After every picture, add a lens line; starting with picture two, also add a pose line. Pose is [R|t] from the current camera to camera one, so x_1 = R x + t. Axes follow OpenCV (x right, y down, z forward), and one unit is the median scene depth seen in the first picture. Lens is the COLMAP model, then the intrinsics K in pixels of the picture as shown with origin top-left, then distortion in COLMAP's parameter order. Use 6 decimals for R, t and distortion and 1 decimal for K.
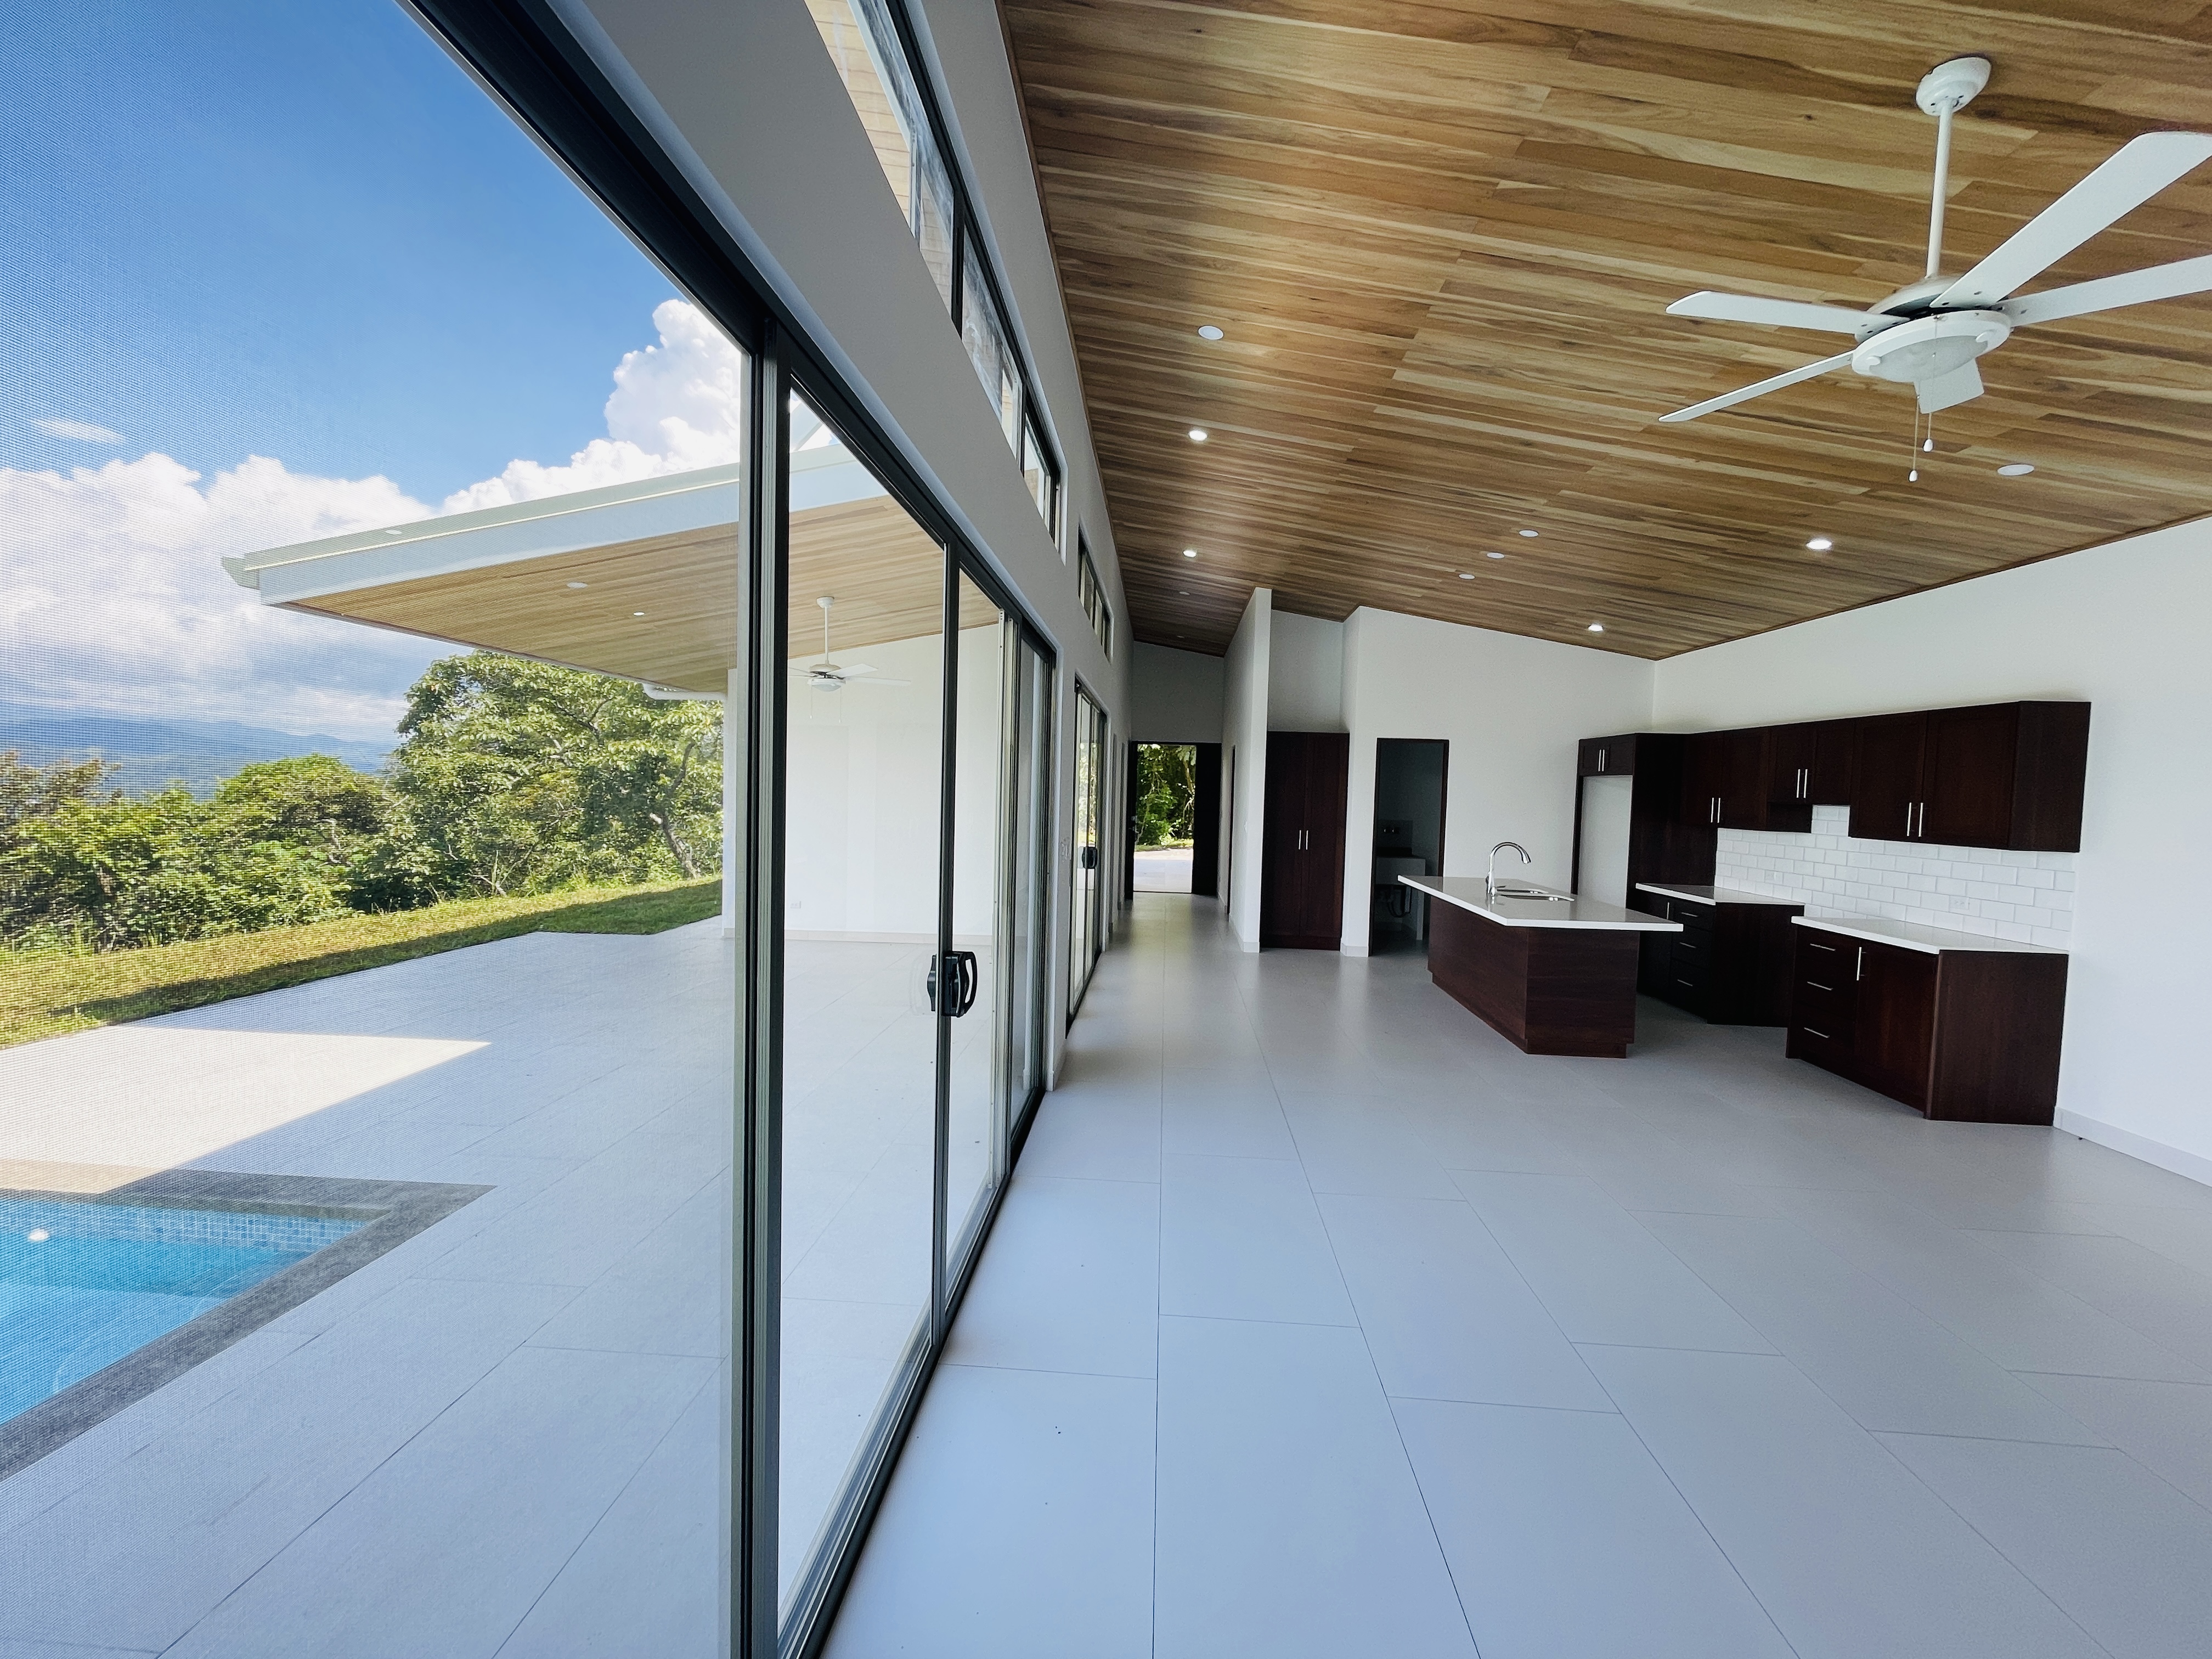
lens RADIAL K [[891.7, 0, 1104.8], [0, 891.7, 827.2], [0, 0, 1]] dist [-0.002563, -0.000685]
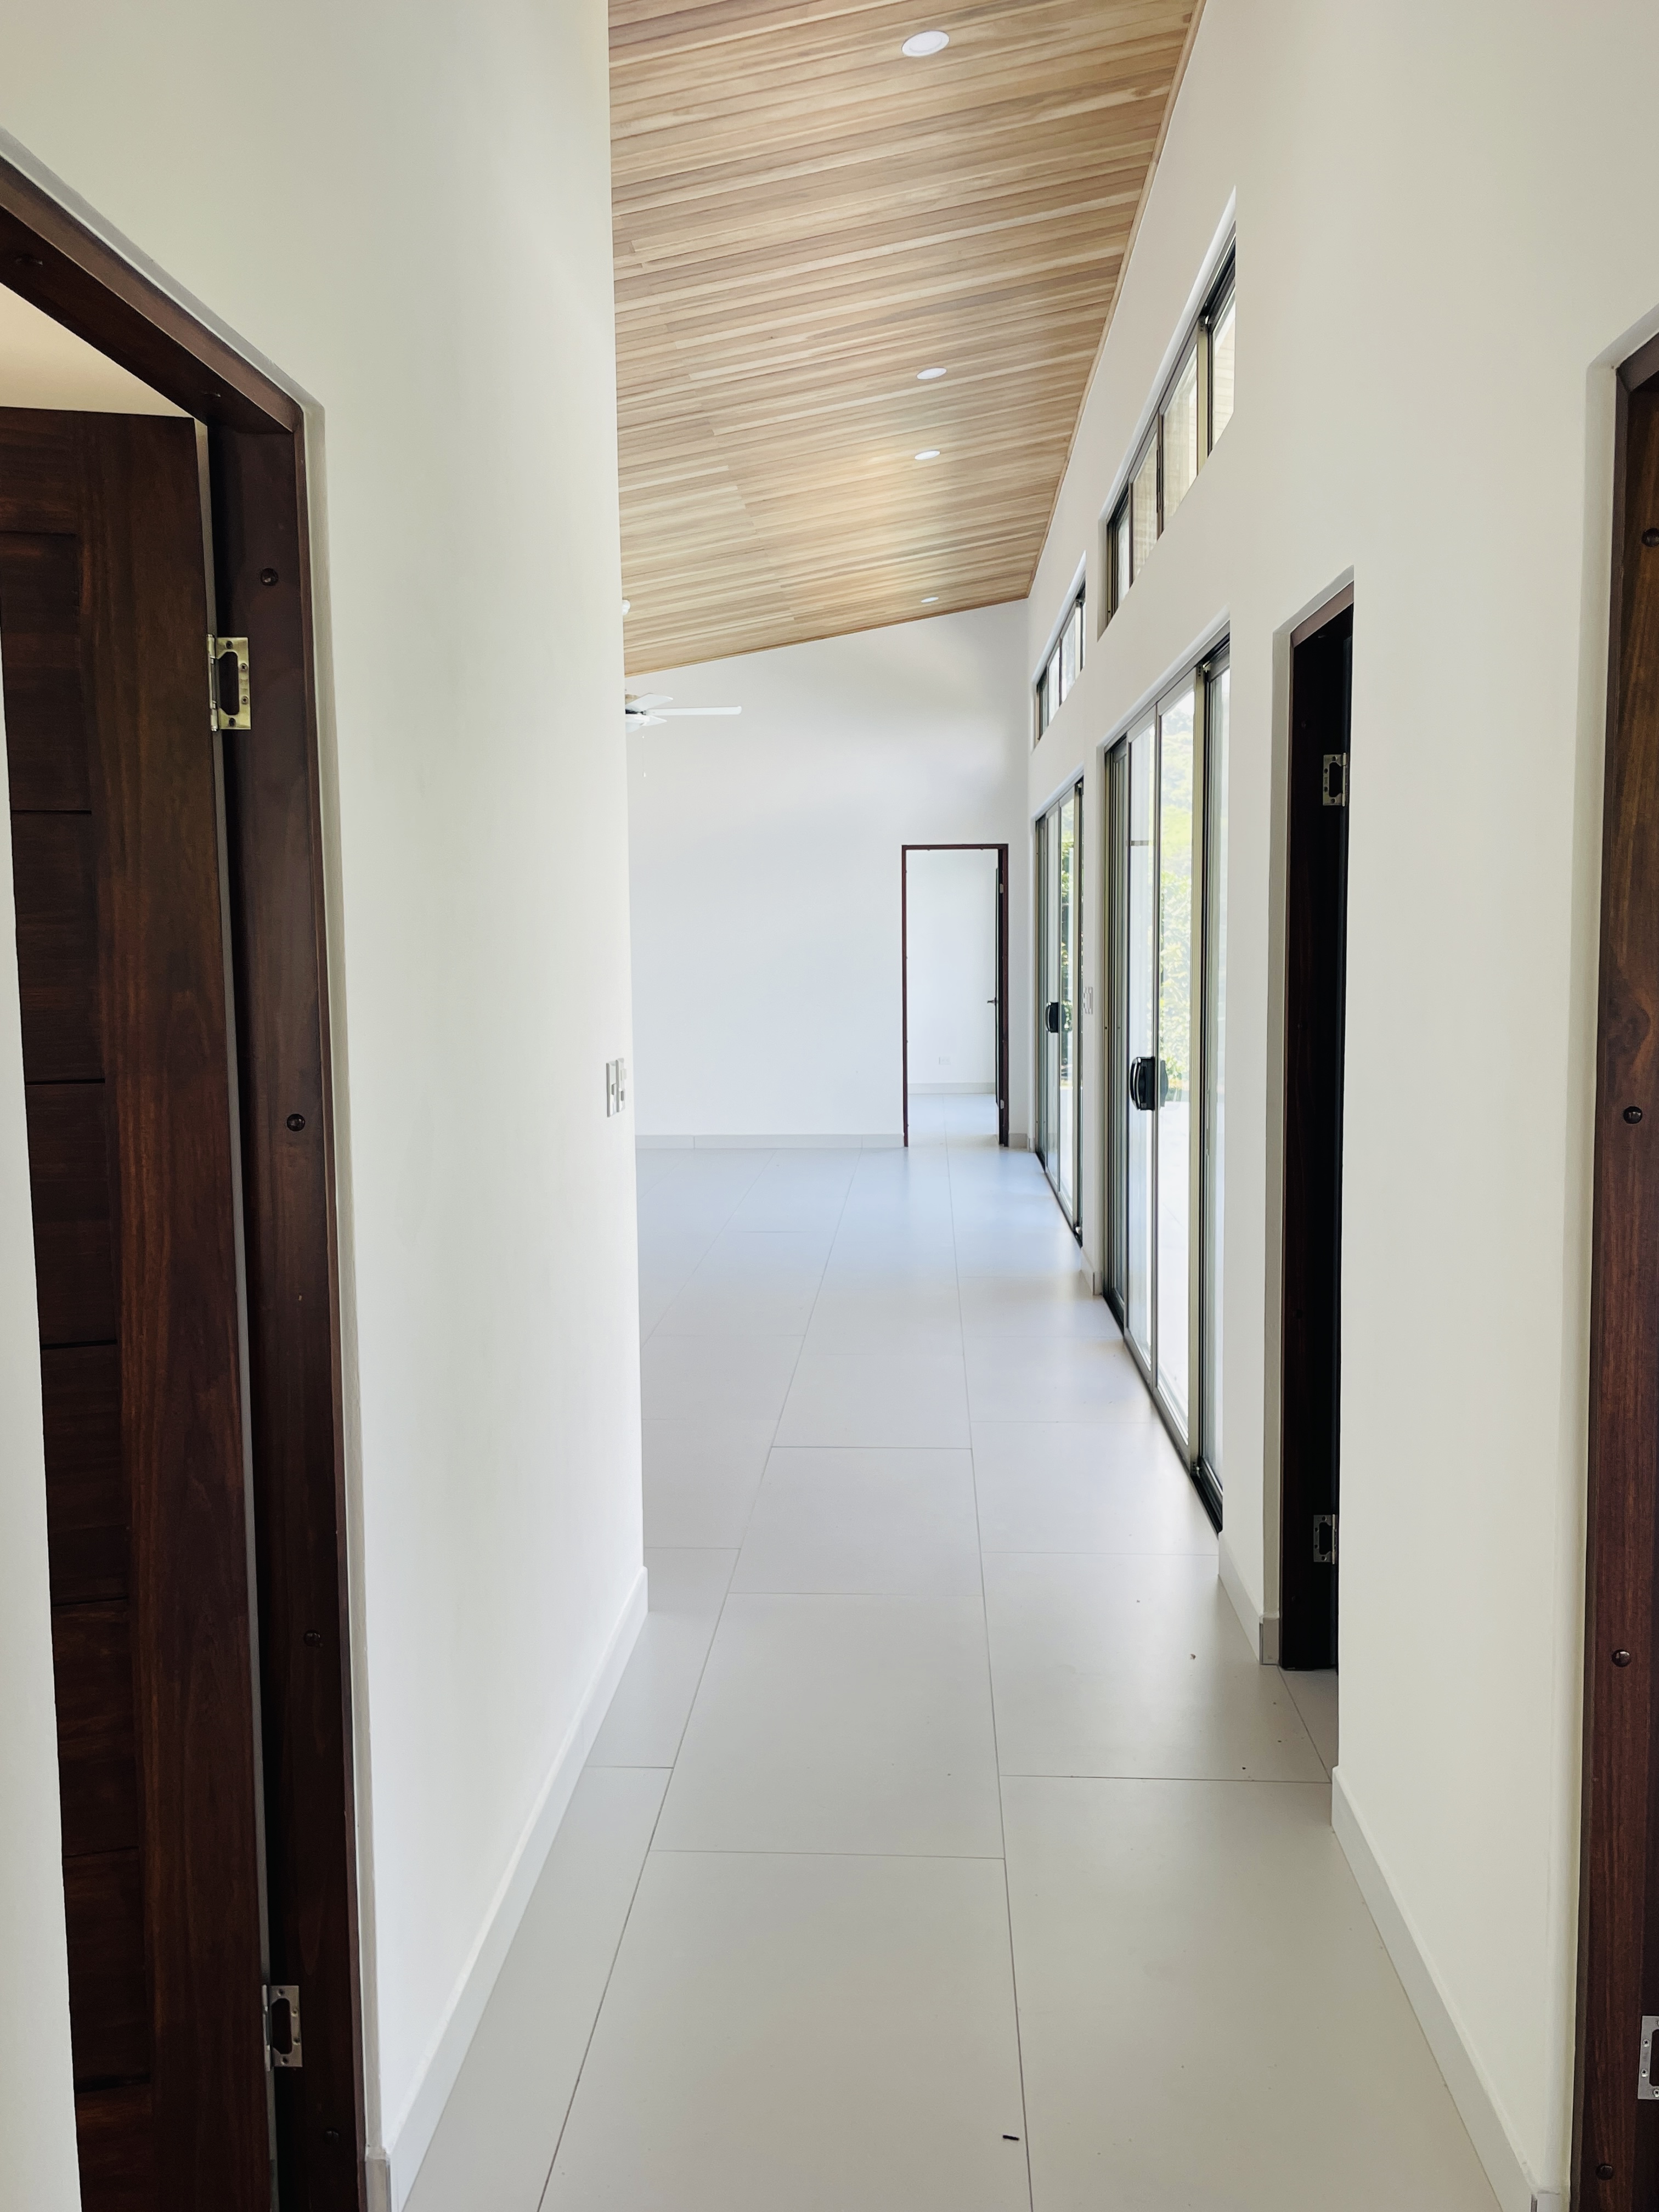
lens RADIAL K [[1822.5, 0, 829.5], [0, 1822.5, 1106.0], [0, 0, 1]] dist [0.090181, -0.151198]
pose [[-0.999754, -0.015539, -0.015845, 0.162842], [-0.017670, 0.989314, 0.144725, -0.088316], [0.013426, 0.144969, -0.989345, 2.034600]]
